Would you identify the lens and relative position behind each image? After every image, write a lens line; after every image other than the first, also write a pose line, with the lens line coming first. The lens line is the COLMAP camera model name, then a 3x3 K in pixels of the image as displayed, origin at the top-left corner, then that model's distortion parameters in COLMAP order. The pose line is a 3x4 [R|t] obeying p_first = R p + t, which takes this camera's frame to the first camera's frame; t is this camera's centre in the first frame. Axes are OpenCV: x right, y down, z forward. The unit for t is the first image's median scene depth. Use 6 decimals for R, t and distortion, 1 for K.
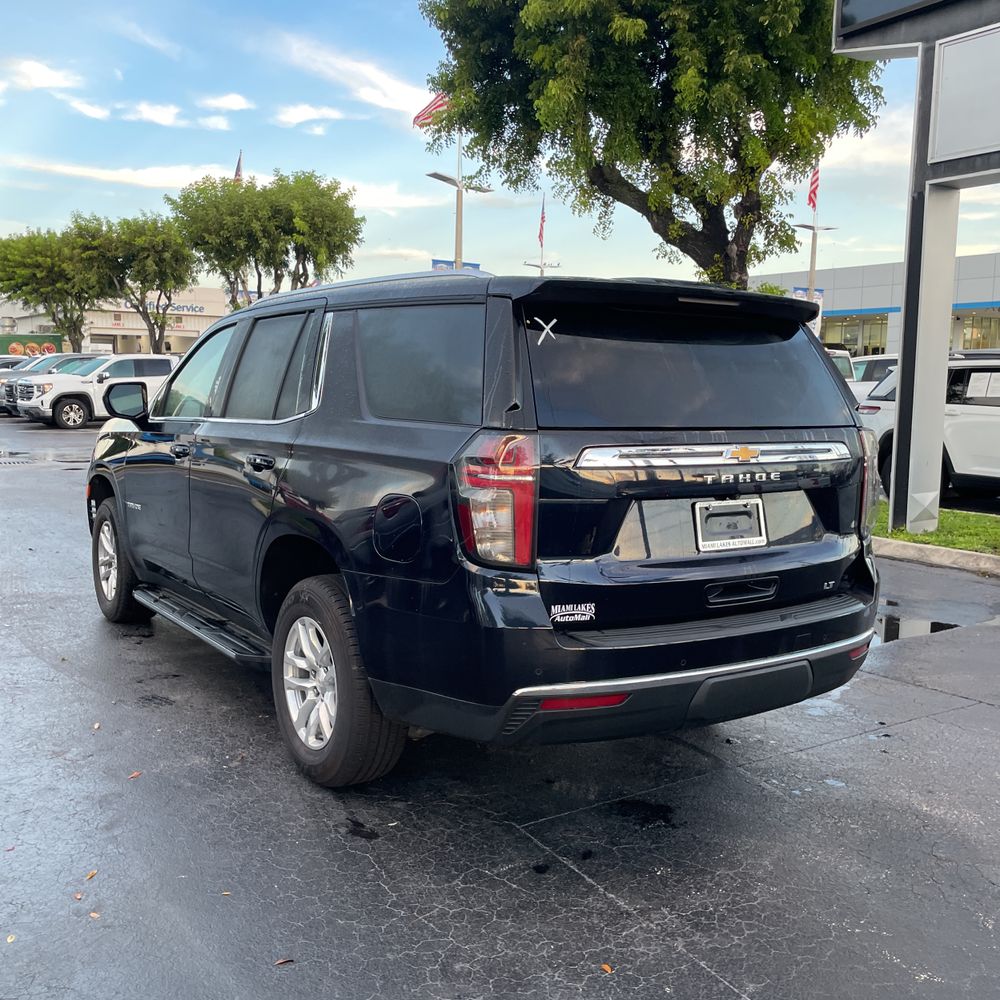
lens RADIAL K [[1053.1, 0, 486.9], [0, 1053.1, 501.5], [0, 0, 1]] dist [0.094501, -0.168630]
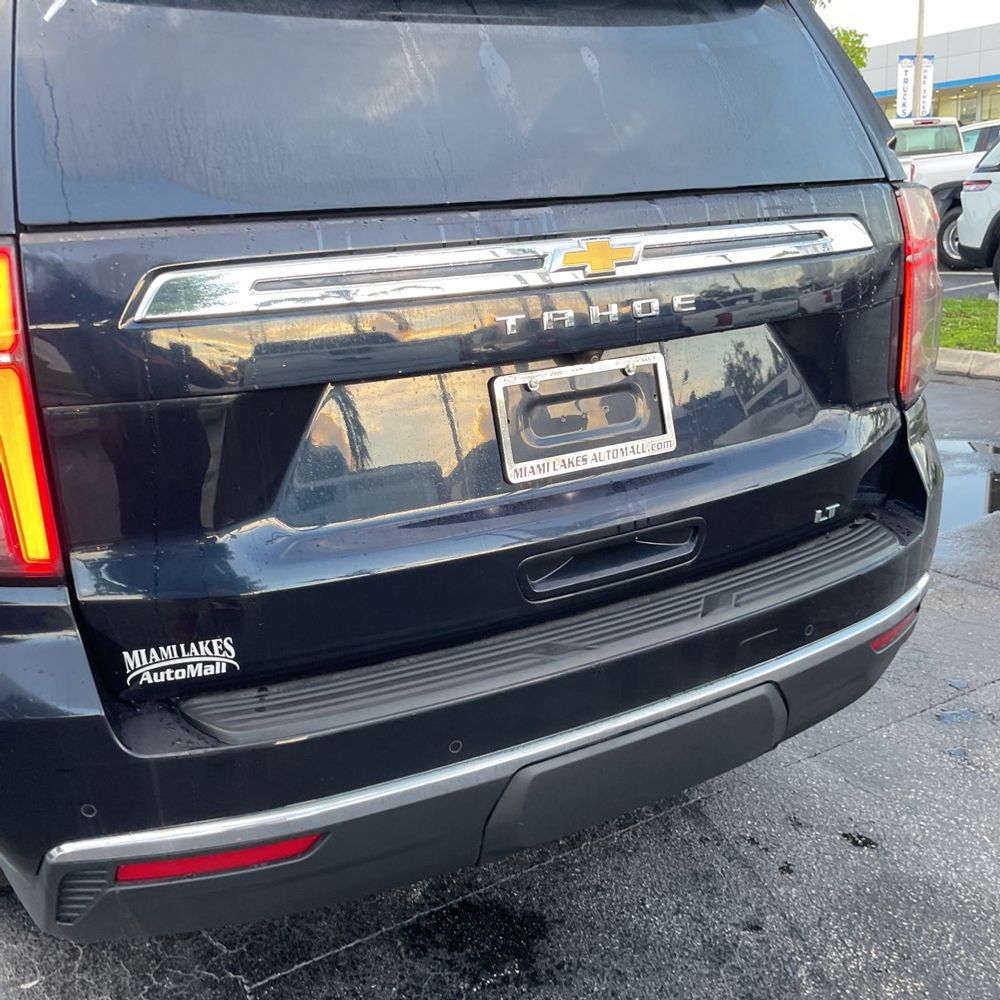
lens RADIAL K [[1011.8, 0, 508.9], [0, 1011.8, 498.2], [0, 0, 1]] dist [0.083489, -0.116016]
pose [[0.993261, -0.057548, -0.100598, 0.237642], [0.073337, 0.984214, 0.161074, -0.017034], [0.089741, -0.167366, 0.981802, 0.553365]]
